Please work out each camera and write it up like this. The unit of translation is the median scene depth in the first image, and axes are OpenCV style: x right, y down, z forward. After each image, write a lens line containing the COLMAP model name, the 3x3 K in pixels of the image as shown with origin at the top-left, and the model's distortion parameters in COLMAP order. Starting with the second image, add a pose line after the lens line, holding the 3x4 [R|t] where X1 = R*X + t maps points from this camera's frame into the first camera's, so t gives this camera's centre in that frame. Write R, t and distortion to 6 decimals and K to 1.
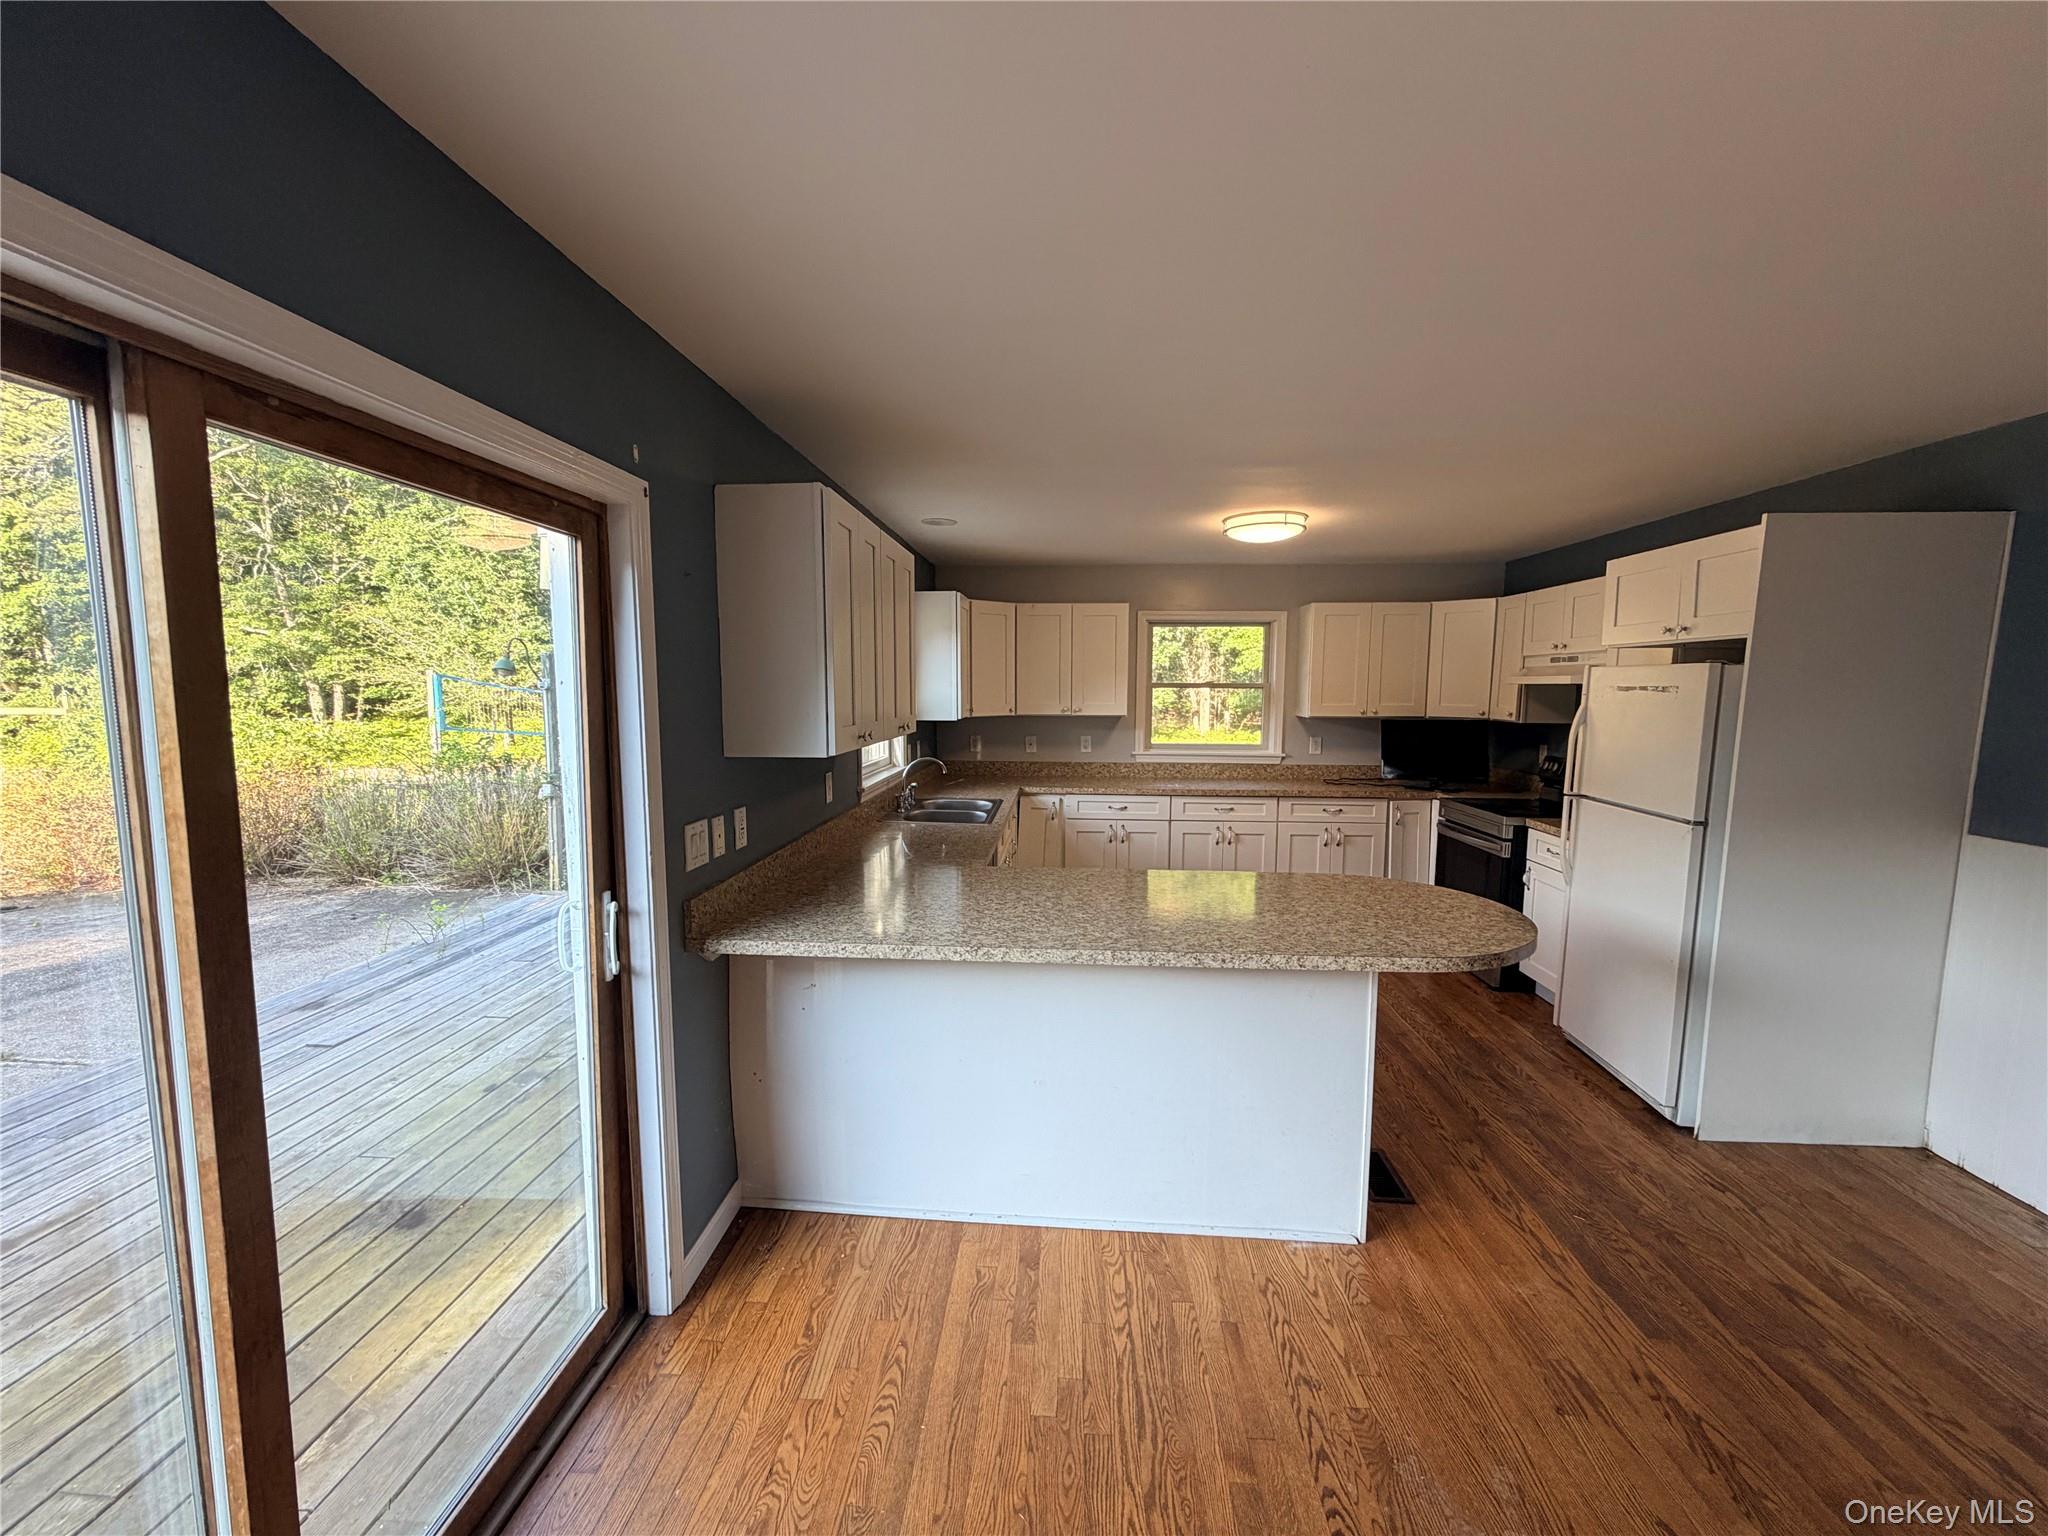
lens RADIAL K [[813.8, 0, 1017.3], [0, 813.8, 771.3], [0, 0, 1]] dist [0.000962, 0.000005]
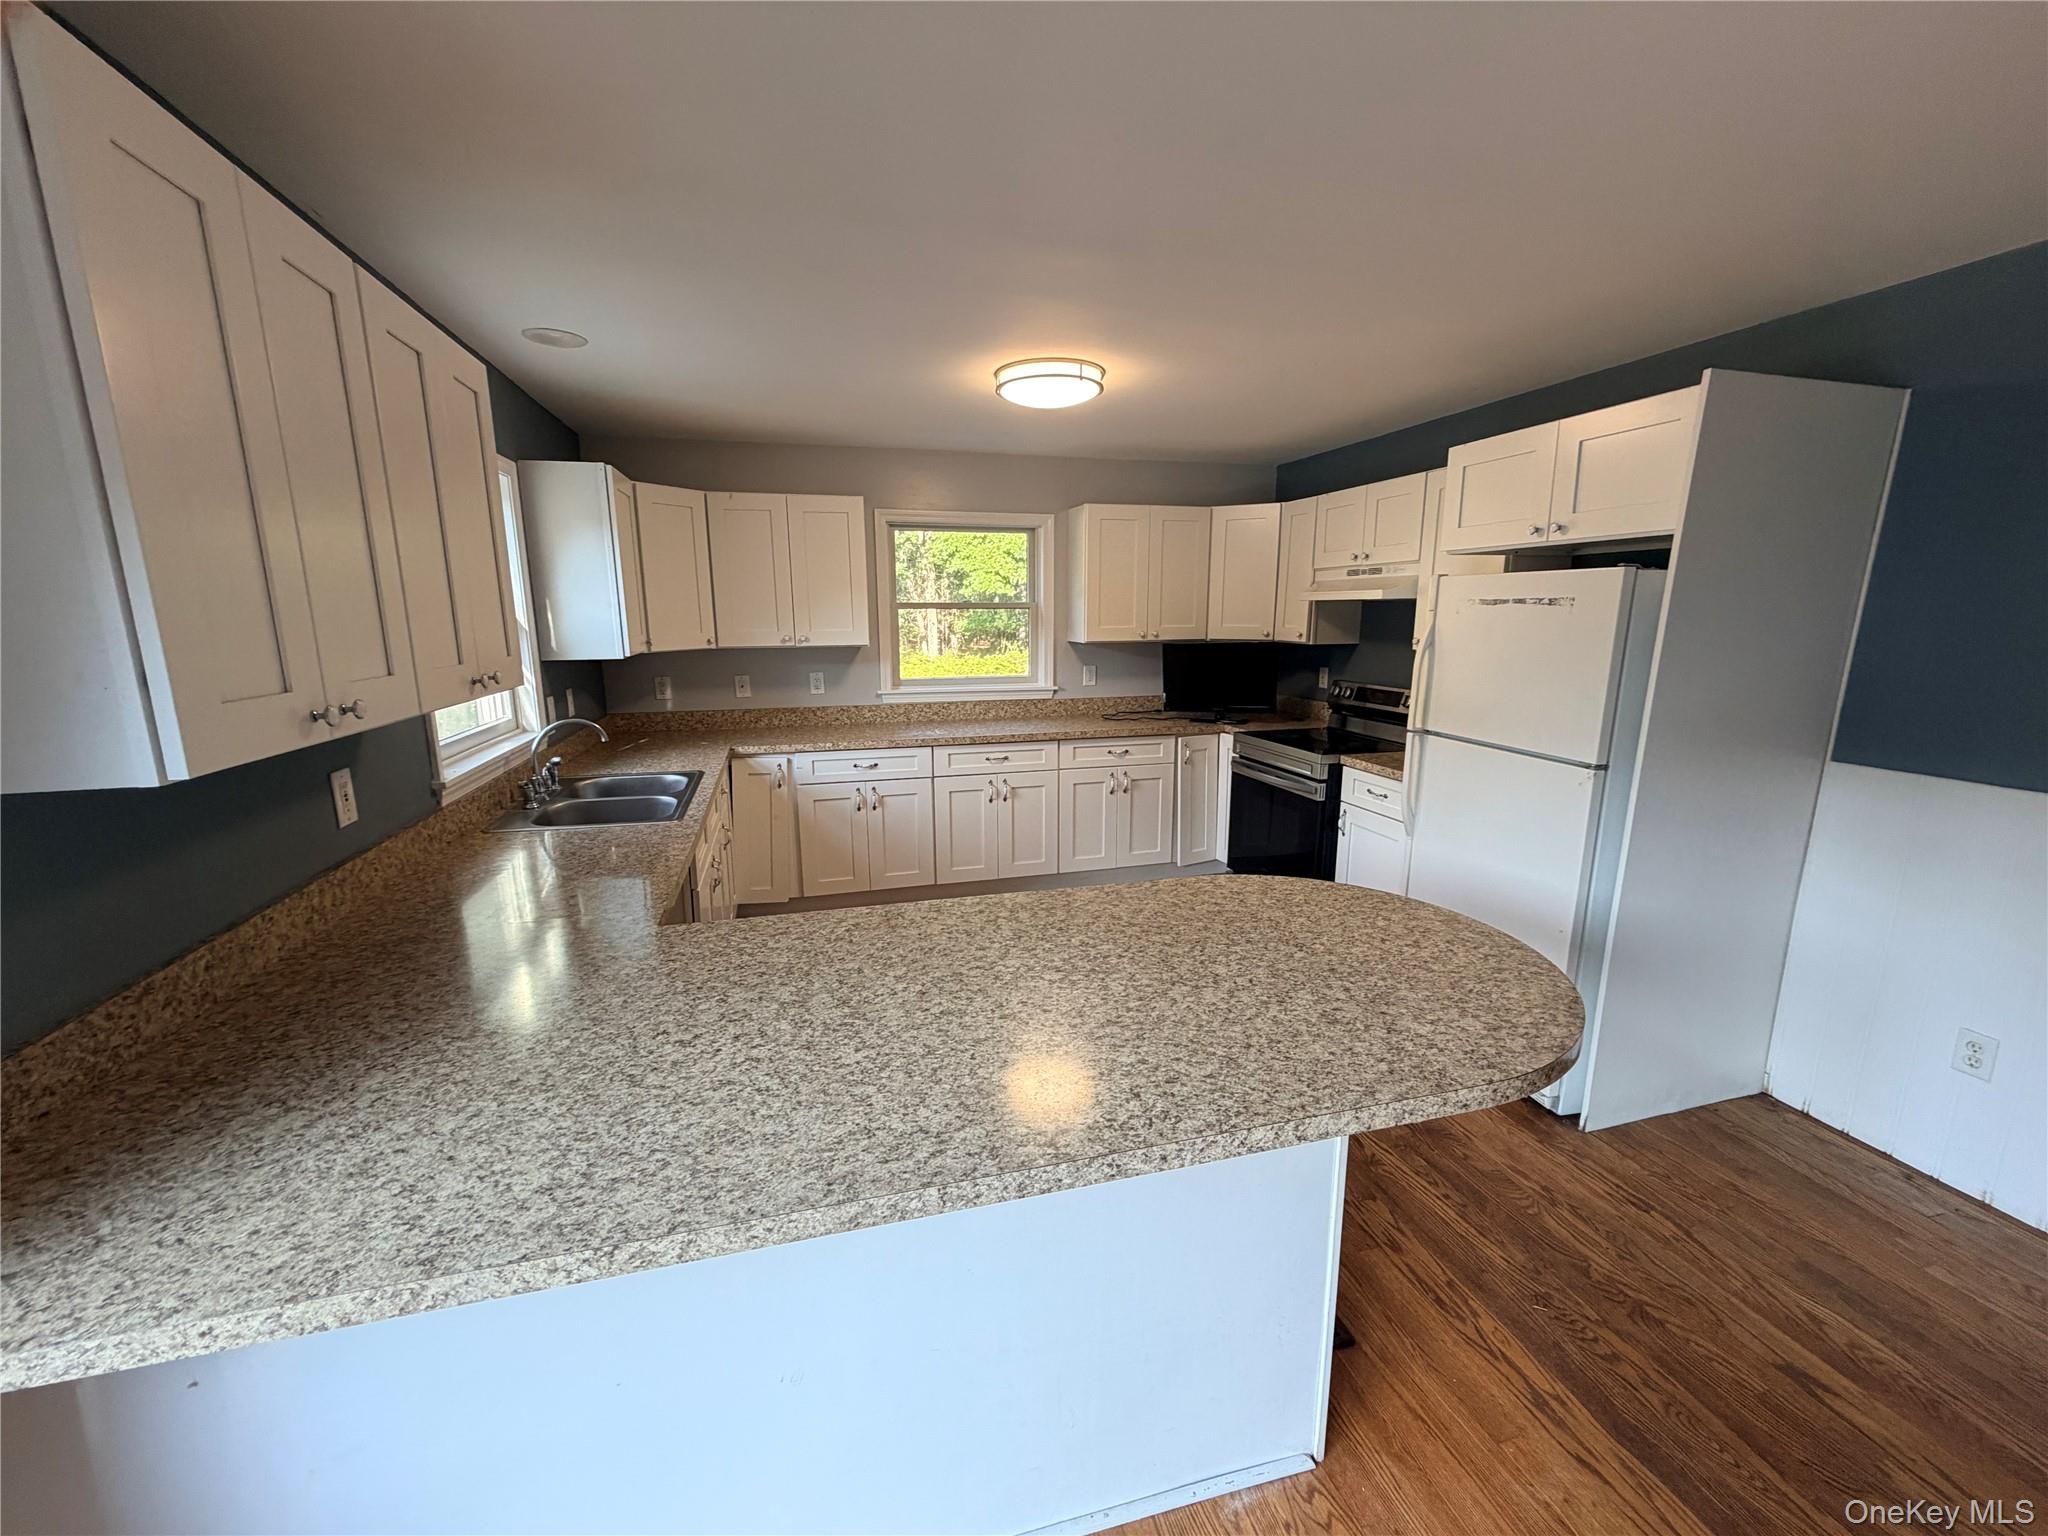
lens RADIAL K [[813.8, 0, 1017.3], [0, 813.8, 771.3], [0, 0, 1]] dist [0.000962, 0.000005]
pose [[0.944541, -0.071578, 0.320497, 0.013380], [0.042321, 0.994350, 0.097348, -0.023076], [-0.325654, -0.078385, 0.942234, 0.266529]]
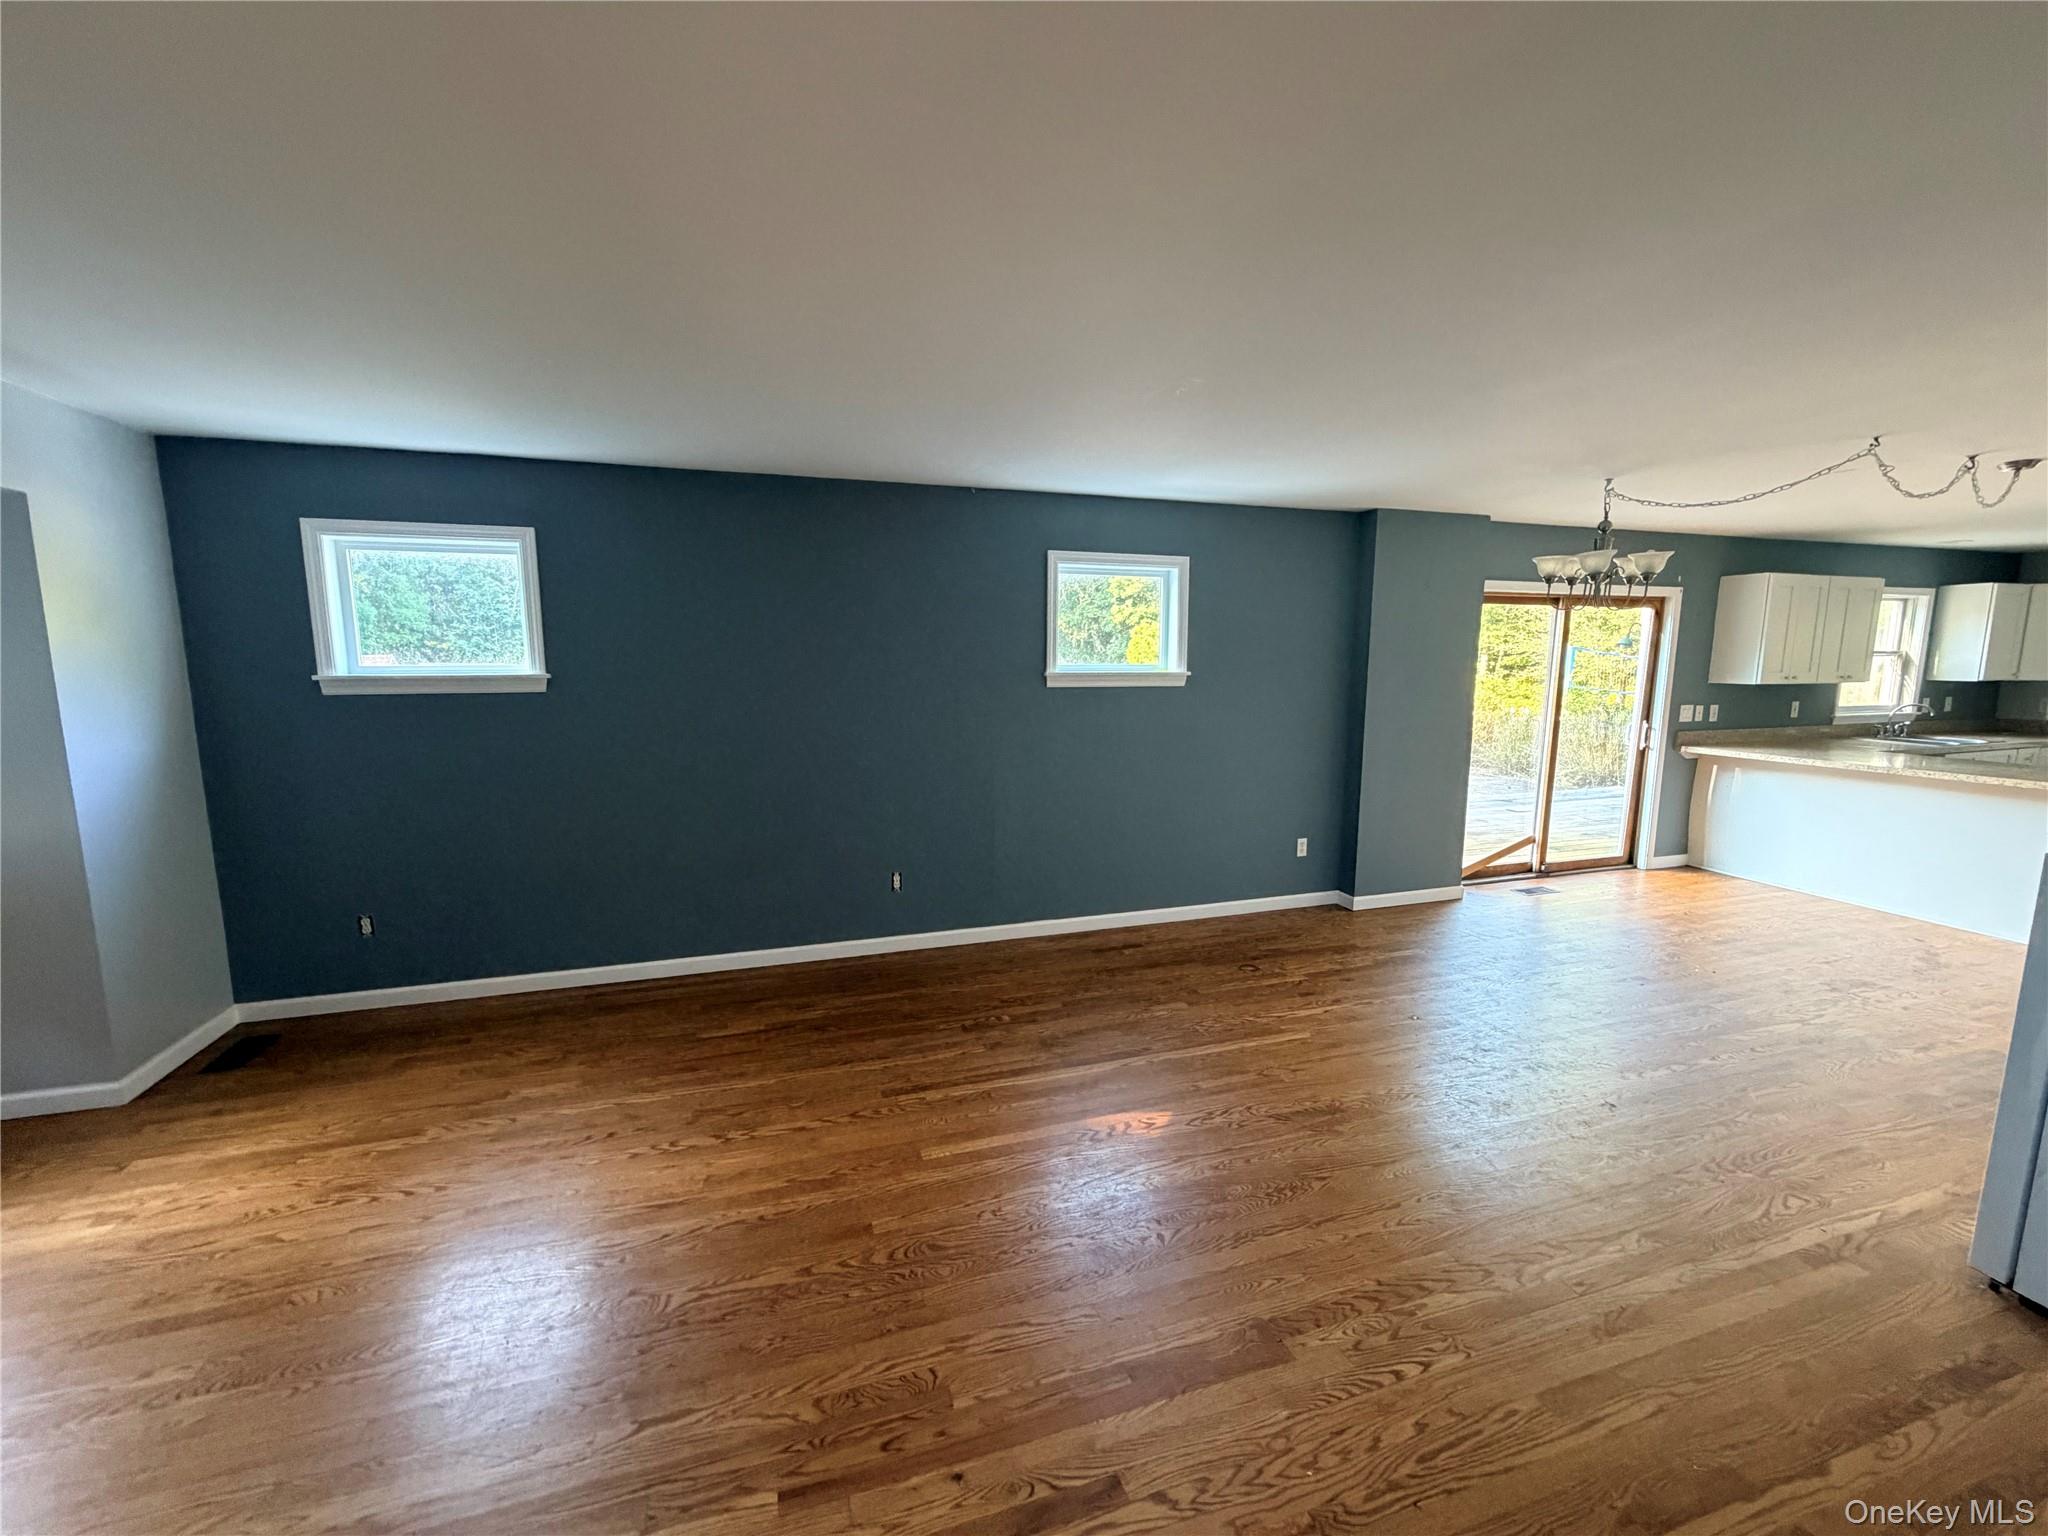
lens RADIAL K [[813.8, 0, 1017.3], [0, 813.8, 771.3], [0, 0, 1]] dist [0.000962, 0.000005]
pose [[0.366657, 0.128633, -0.921421, 0.649559], [-0.094043, 0.990447, 0.100847, 0.106618], [0.925591, 0.049677, 0.375251, -1.025683]]
